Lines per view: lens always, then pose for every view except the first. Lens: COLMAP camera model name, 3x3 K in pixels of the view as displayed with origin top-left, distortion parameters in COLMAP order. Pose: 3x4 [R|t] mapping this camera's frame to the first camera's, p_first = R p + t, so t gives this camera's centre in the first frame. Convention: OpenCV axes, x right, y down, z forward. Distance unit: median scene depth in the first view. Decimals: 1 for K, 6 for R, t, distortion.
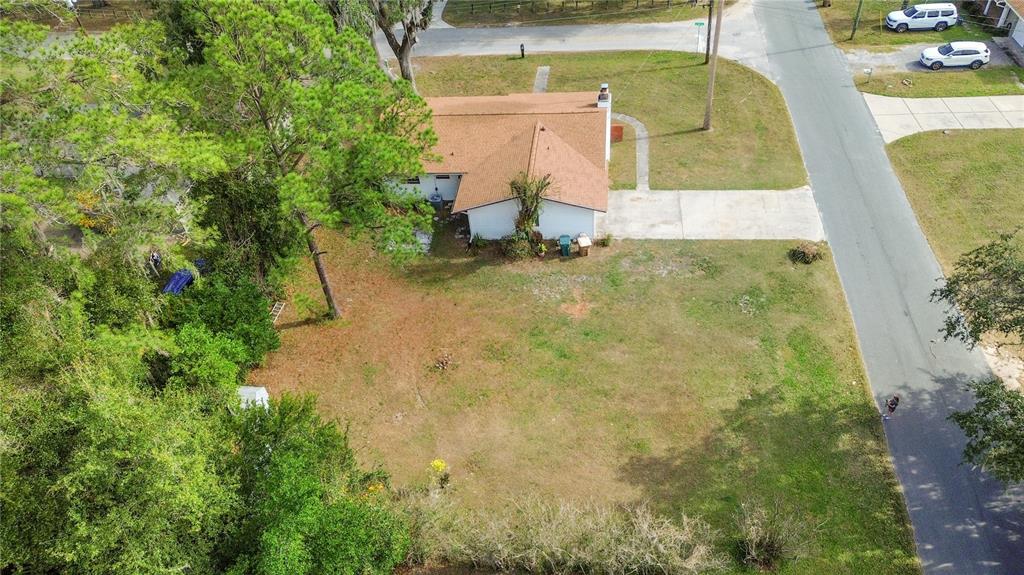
lens RADIAL K [[724.5, 0, 512.0], [0, 724.5, 287.5], [0, 0, 1]] dist [0.068708, -0.064070]
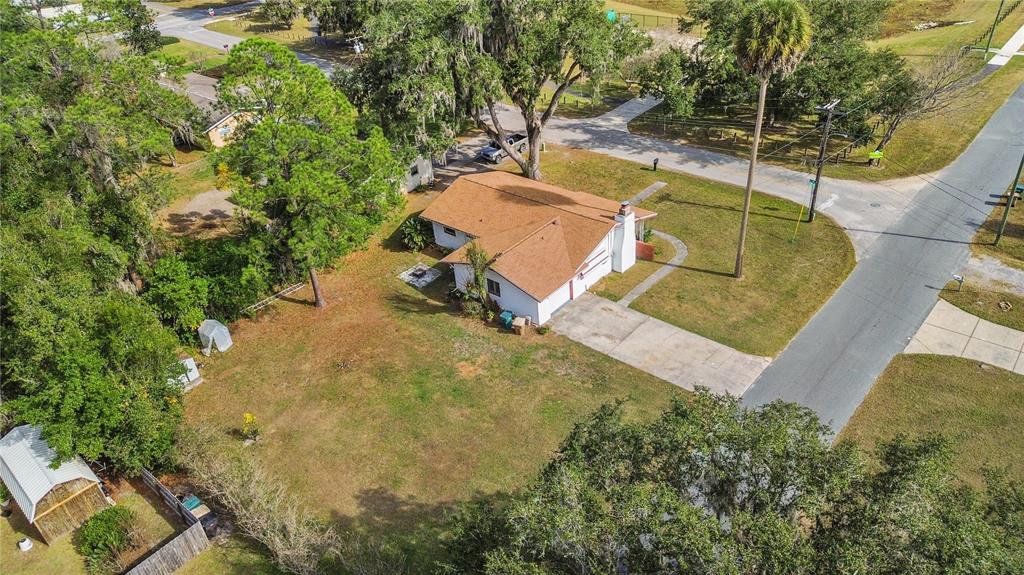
lens RADIAL K [[701.7, 0, 512.4], [0, 701.7, 305.3], [0, 0, 1]] dist [0.060477, -0.050568]
pose [[0.827708, 0.337948, -0.447985, 0.547987], [-0.375914, 0.926644, 0.004486, -0.085918], [0.416639, 0.164691, 0.894030, 0.032300]]
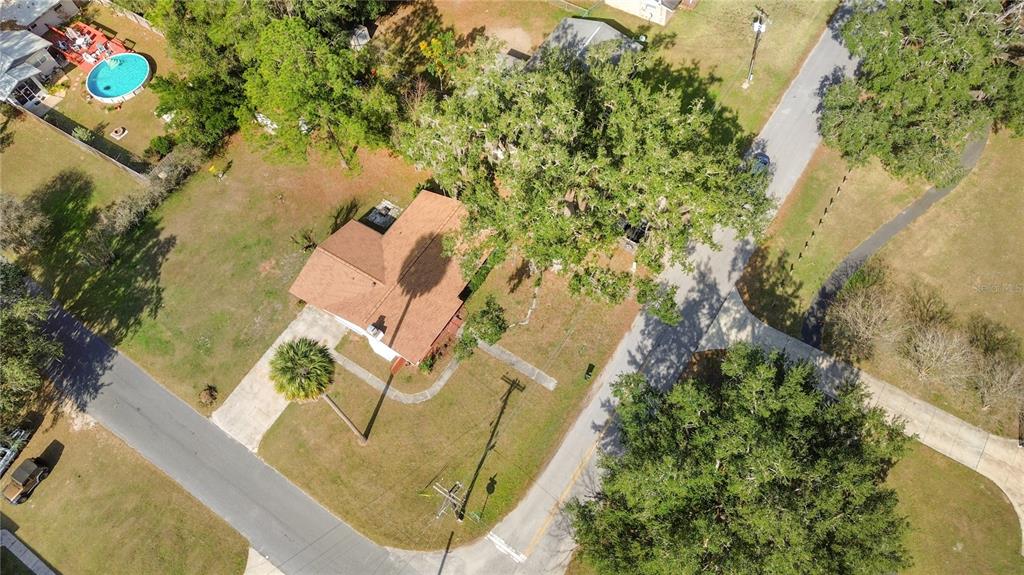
lens RADIAL K [[701.7, 0, 512.4], [0, 701.7, 305.3], [0, 0, 1]] dist [0.060477, -0.050568]
pose [[-0.444845, 0.837309, -0.317847, 0.407763], [-0.519987, 0.047490, 0.852853, -1.580594], [0.729196, 0.544664, 0.414264, 0.707882]]
